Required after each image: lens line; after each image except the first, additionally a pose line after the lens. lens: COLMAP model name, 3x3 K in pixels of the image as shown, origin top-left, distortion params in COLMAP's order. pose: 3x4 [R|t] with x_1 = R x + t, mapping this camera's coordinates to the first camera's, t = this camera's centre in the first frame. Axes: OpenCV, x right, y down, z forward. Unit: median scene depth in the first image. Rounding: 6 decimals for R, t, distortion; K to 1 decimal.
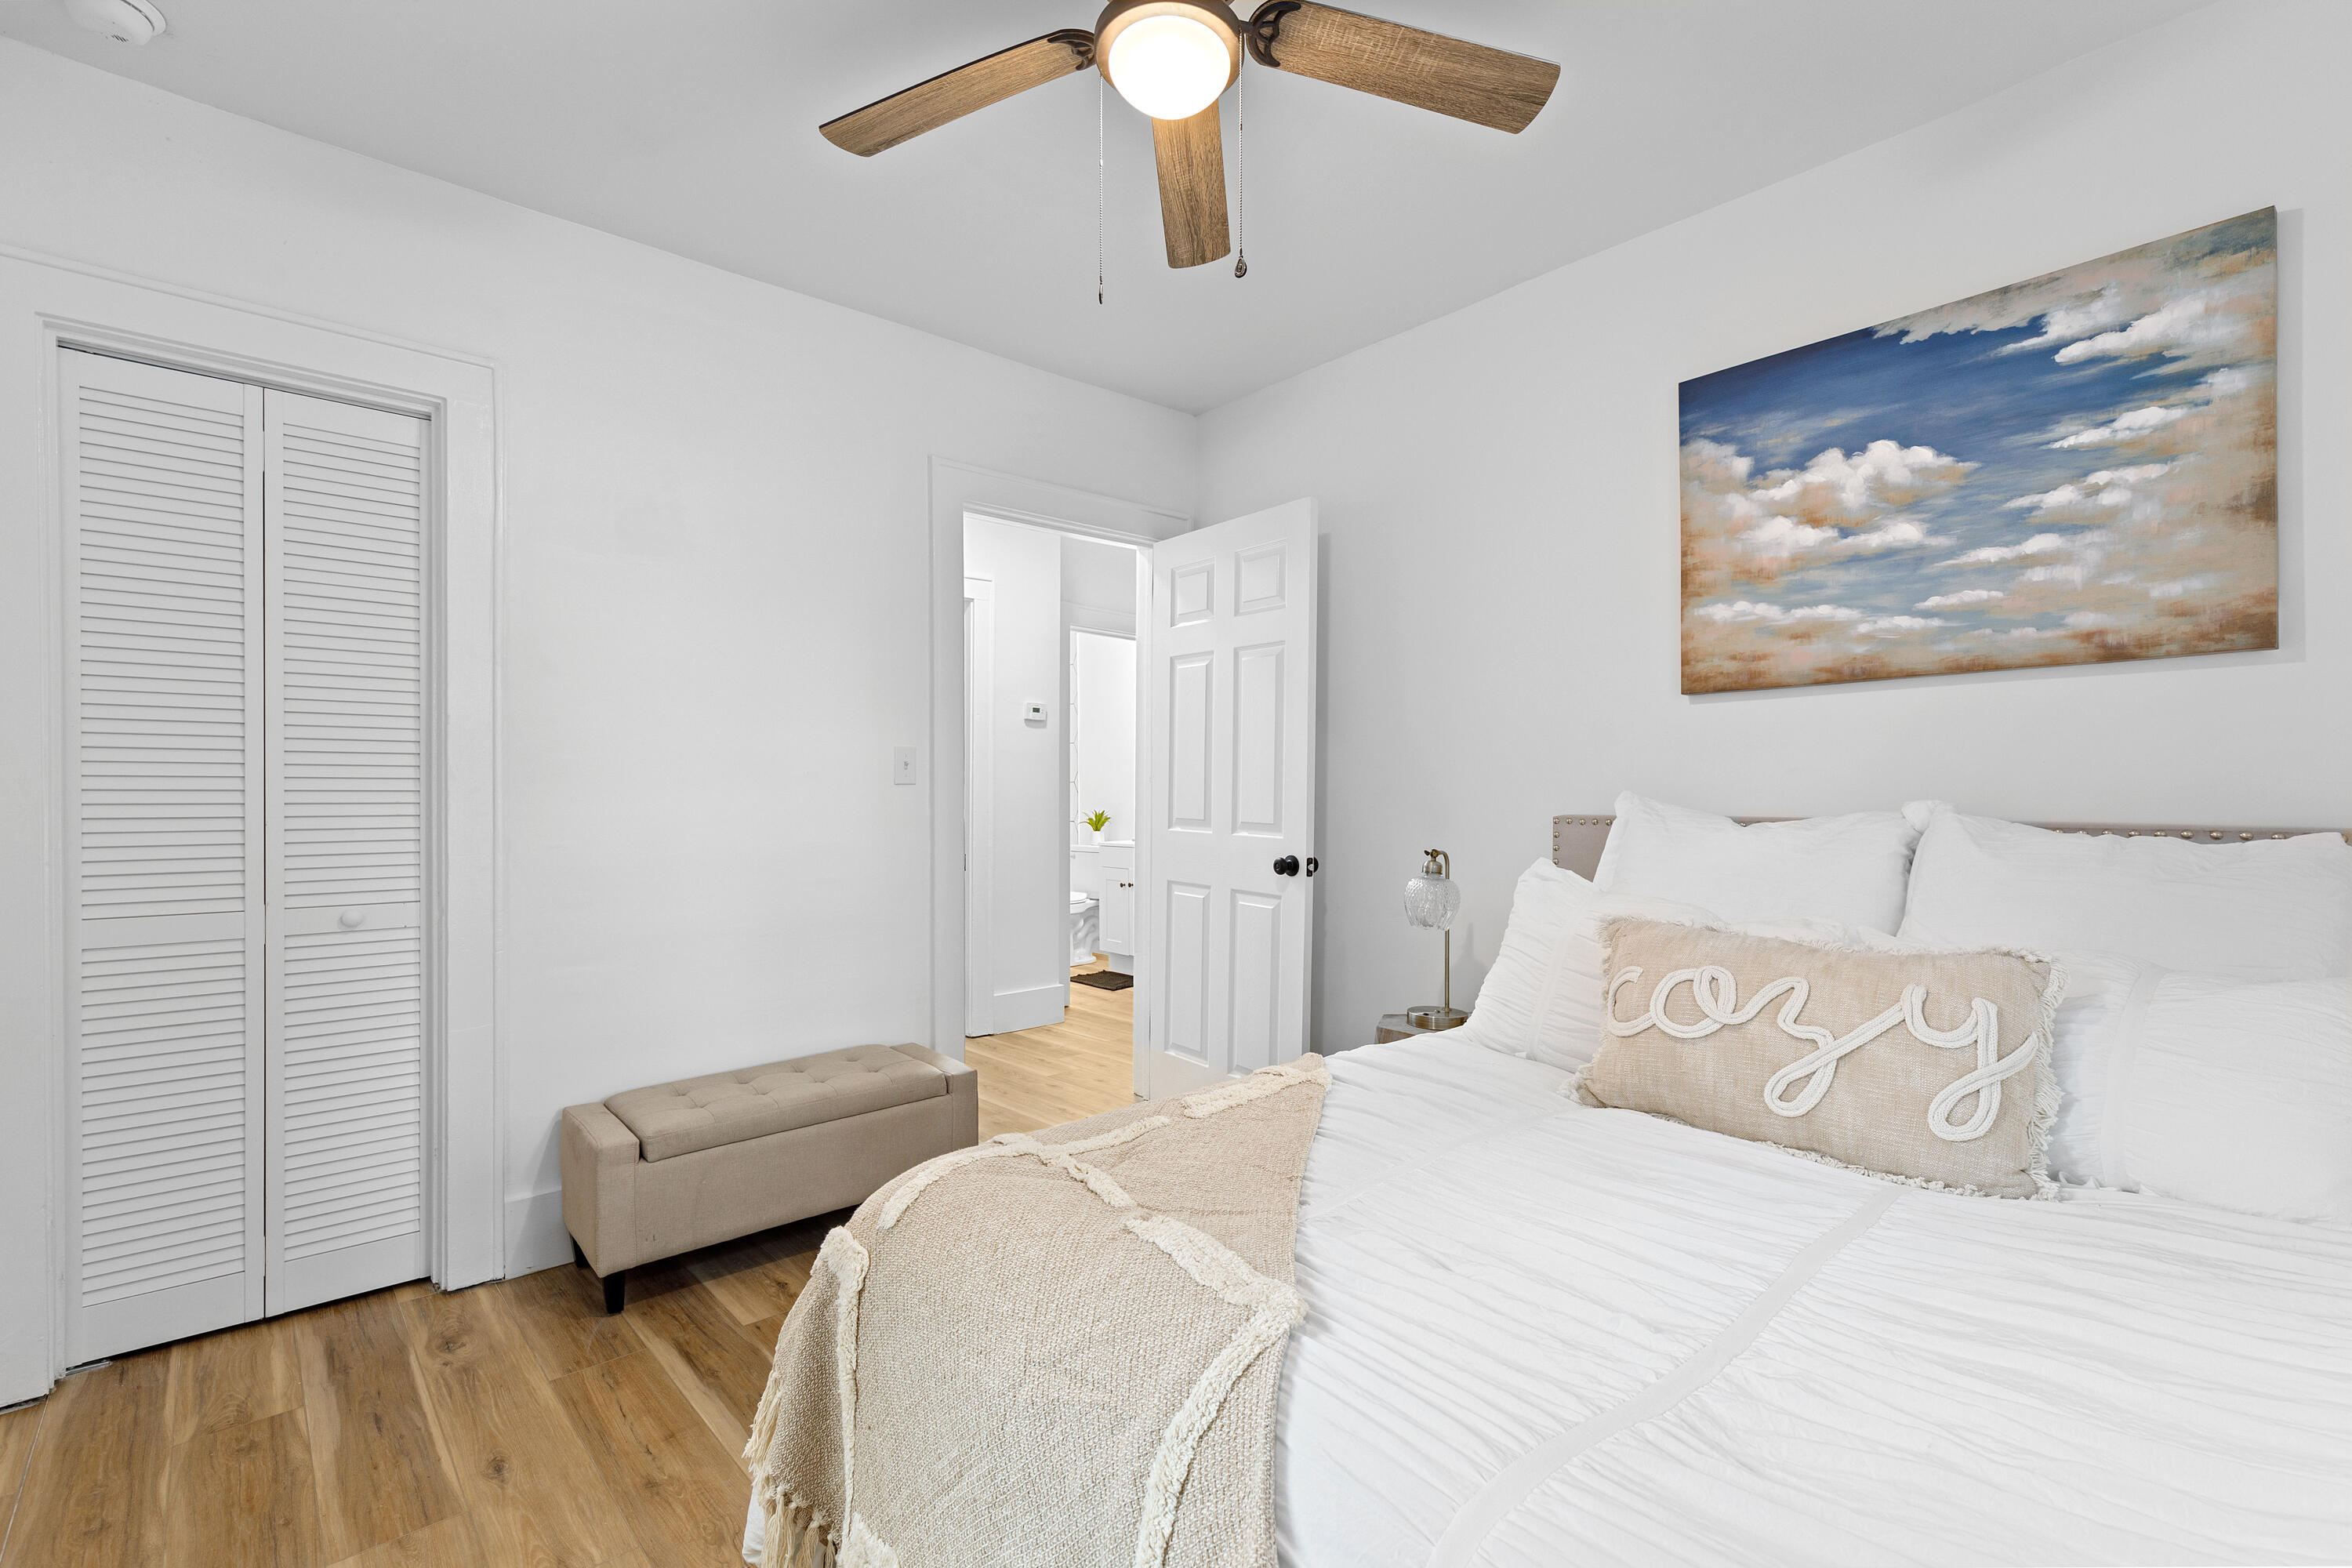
lens RADIAL K [[1042.4, 0, 1173.0], [0, 1042.4, 795.7], [0, 0, 1]] dist [0.000875, 0.000229]
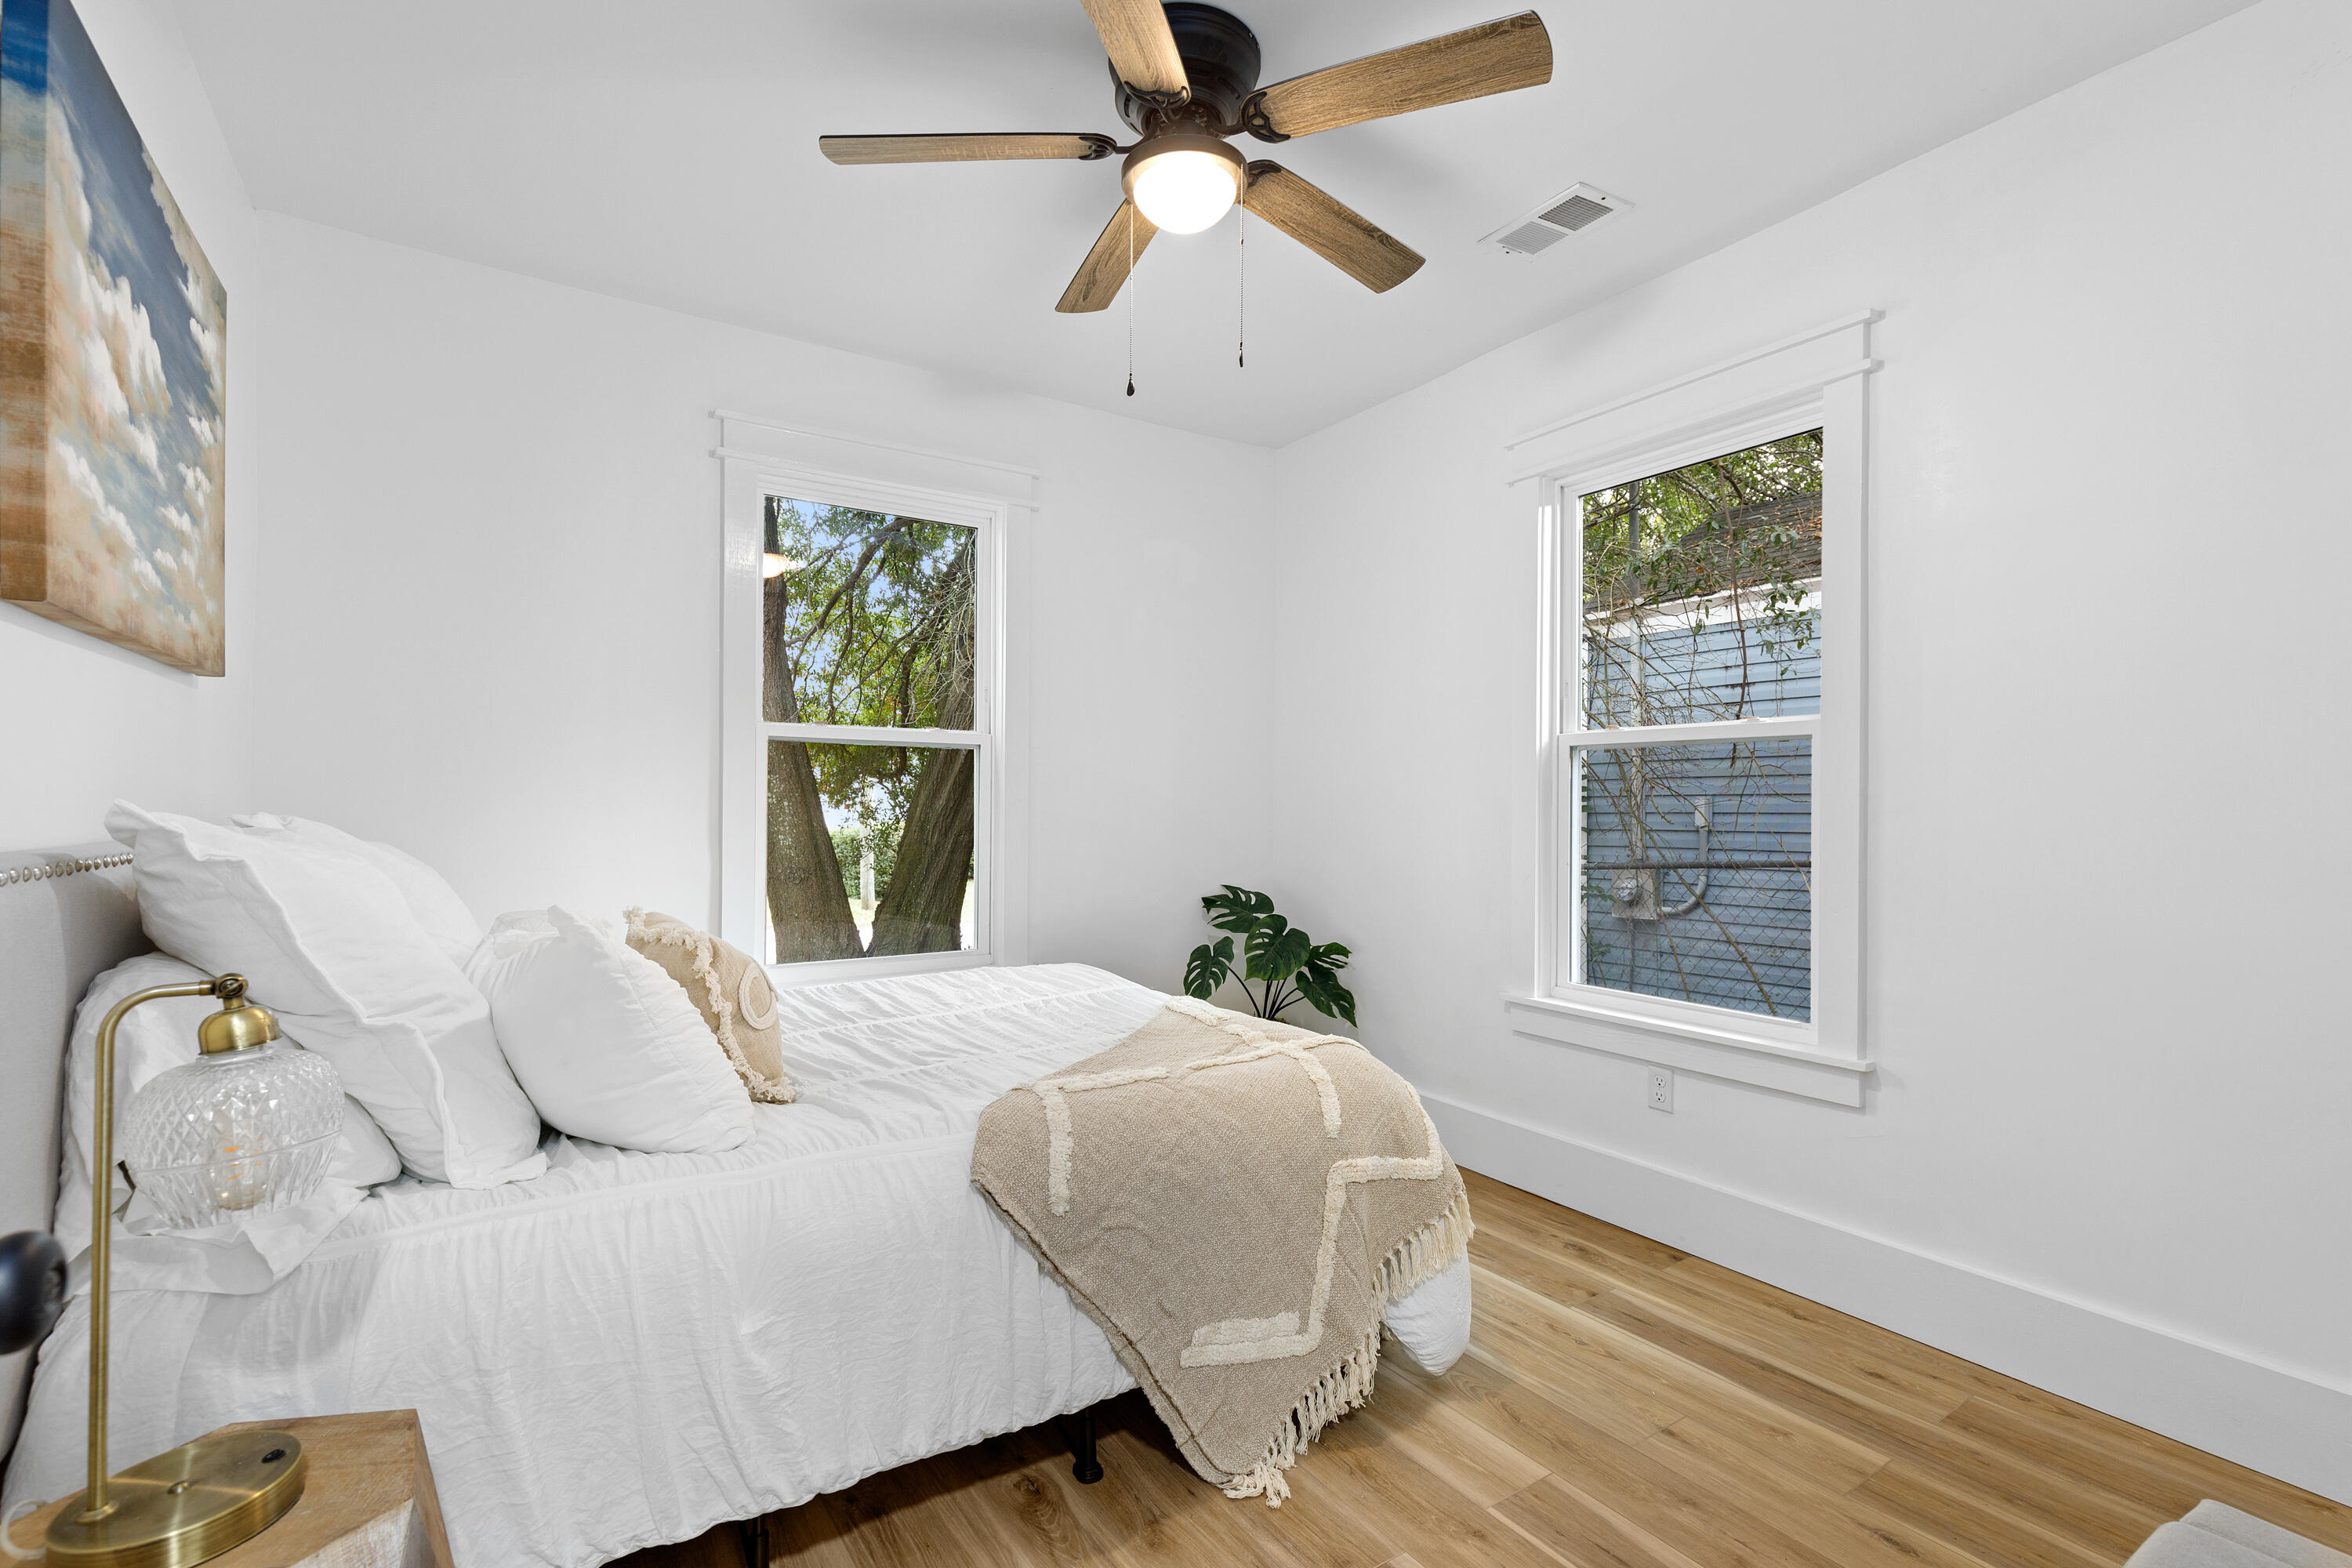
lens RADIAL K [[1042.4, 0, 1173.0], [0, 1042.4, 795.7], [0, 0, 1]] dist [0.000875, 0.000229]
pose [[-0.988184, -0.003538, 0.153230, -0.126458], [-0.004626, 0.999967, -0.006747, -0.006681], [-0.153201, -0.007376, -0.988167, 1.629089]]
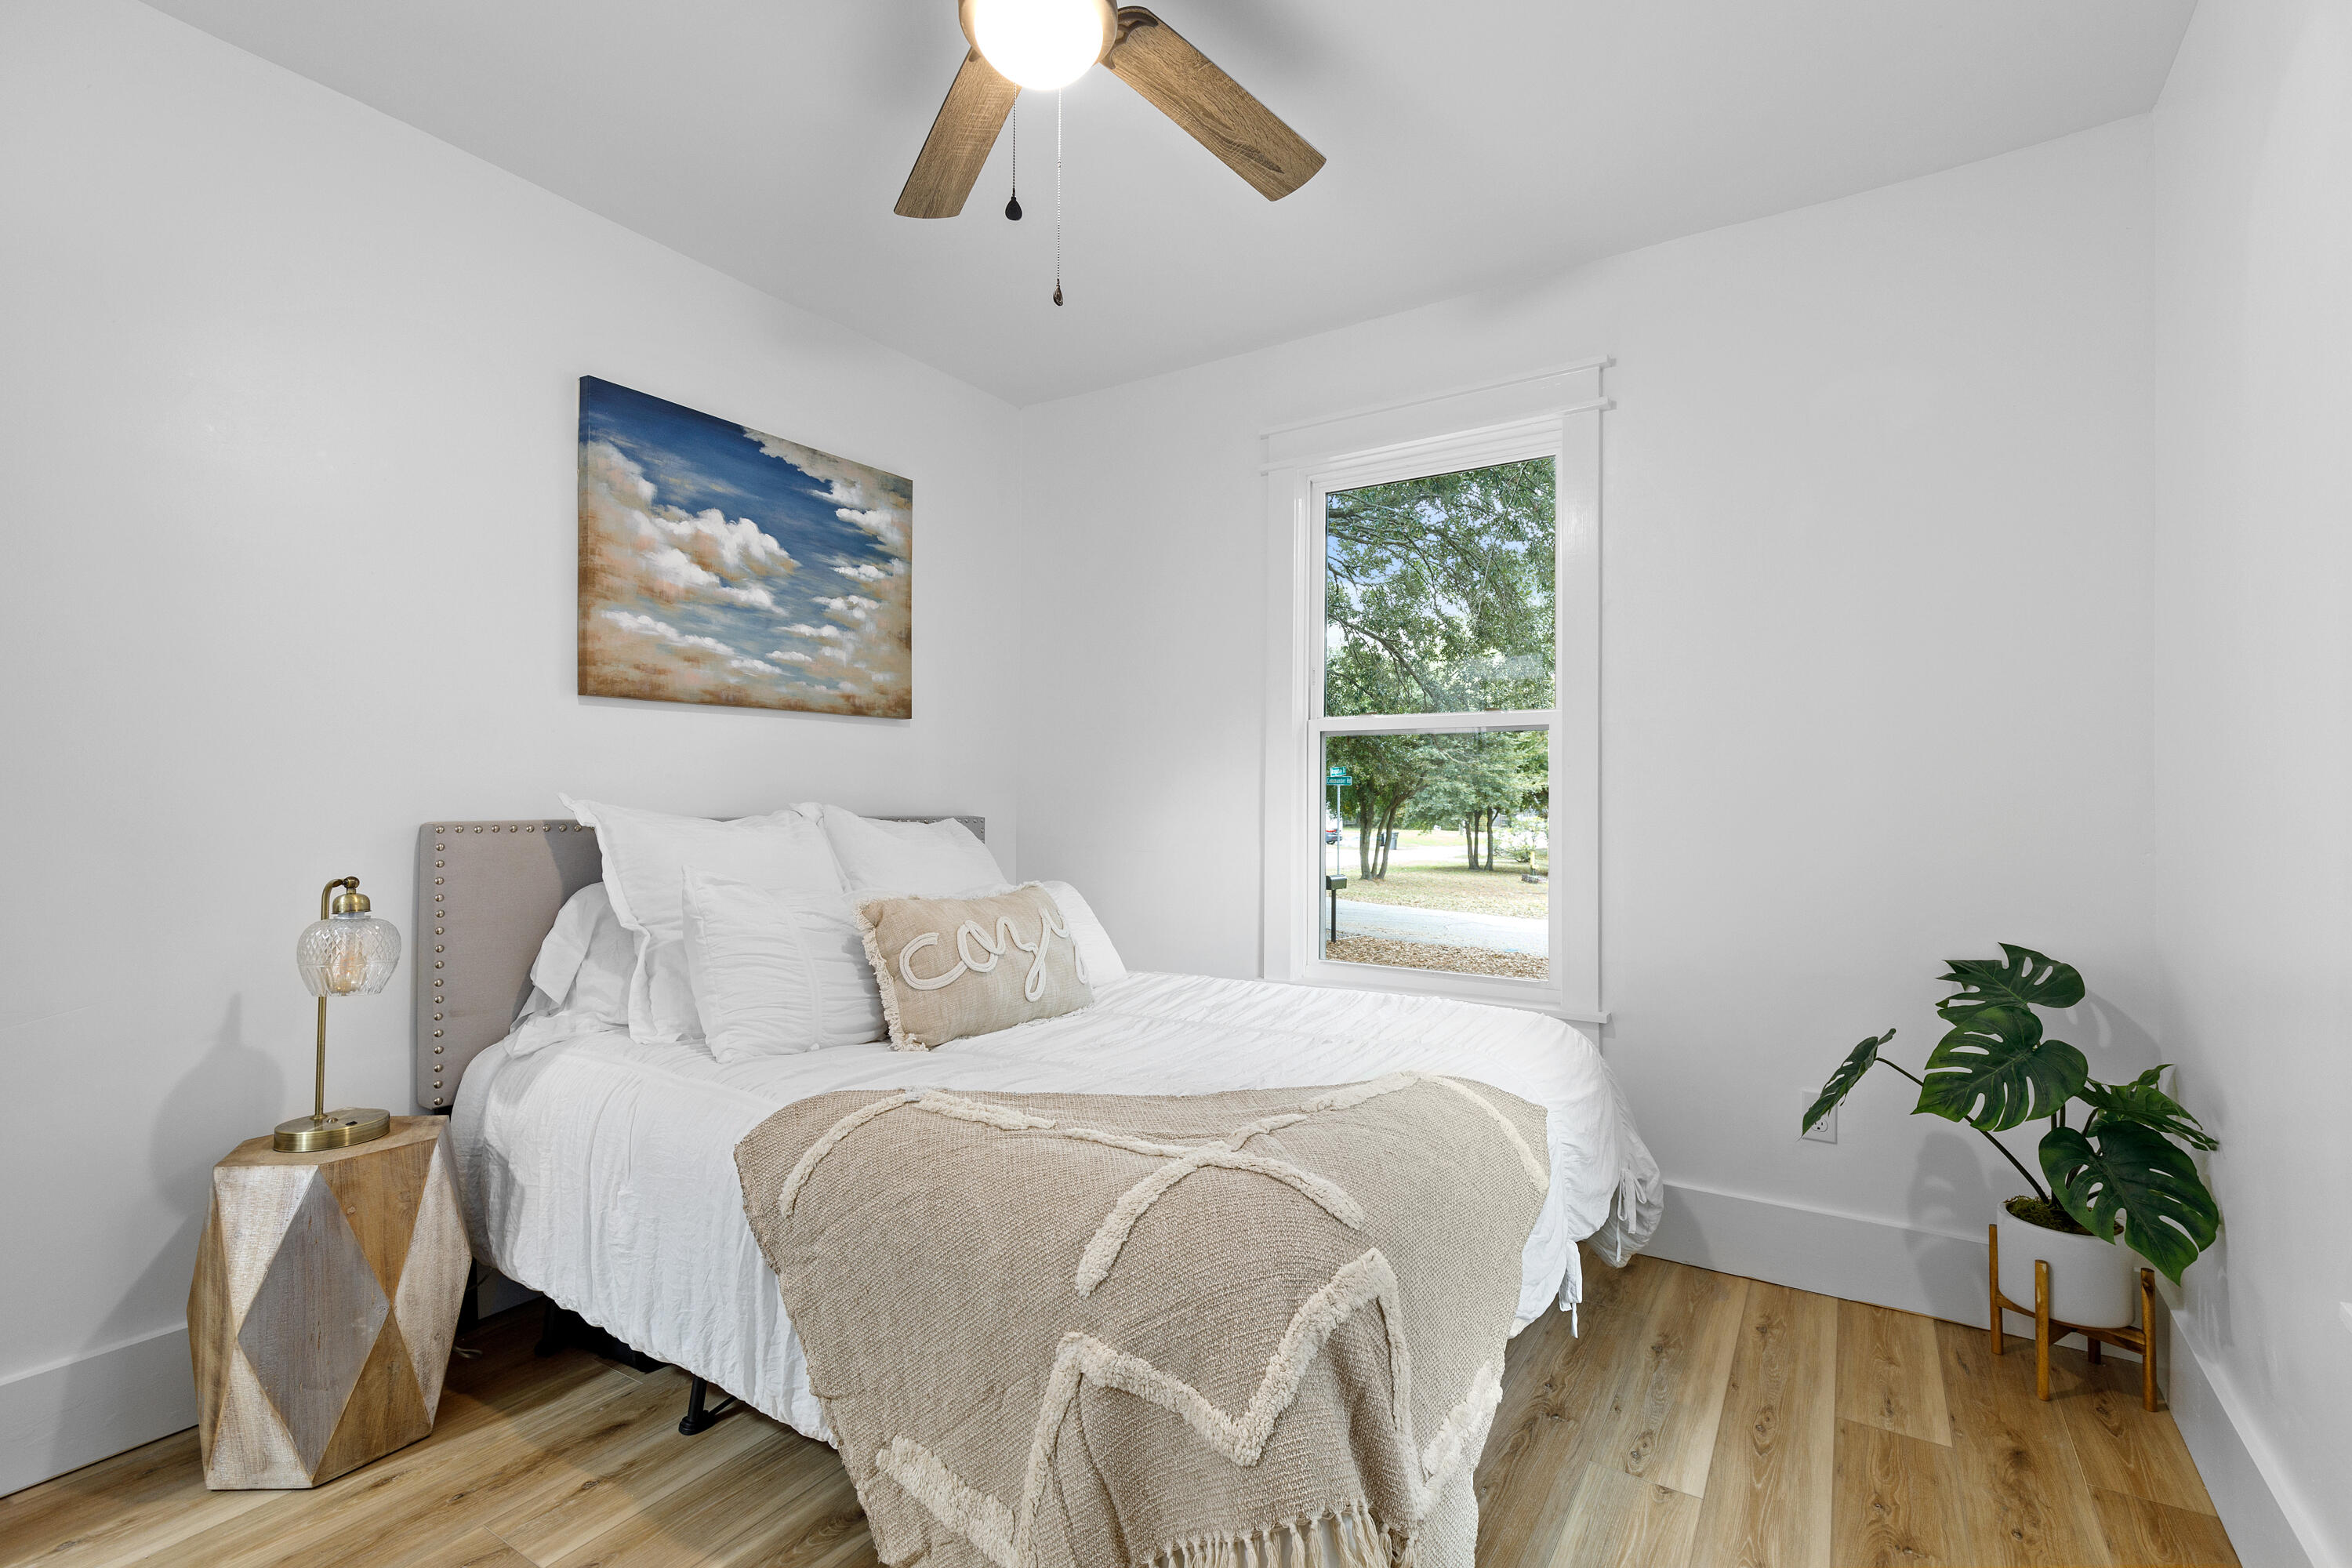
lens RADIAL K [[1039.0, 0, 1224.8], [0, 1039.0, 782.7], [0, 0, 1]] dist [-0.000806, 0.000089]
pose [[-0.289572, 0.013355, 0.957063, -0.713723], [-0.004407, 0.999873, -0.015286, -0.002635], [-0.957146, -0.008644, -0.289476, 0.825202]]
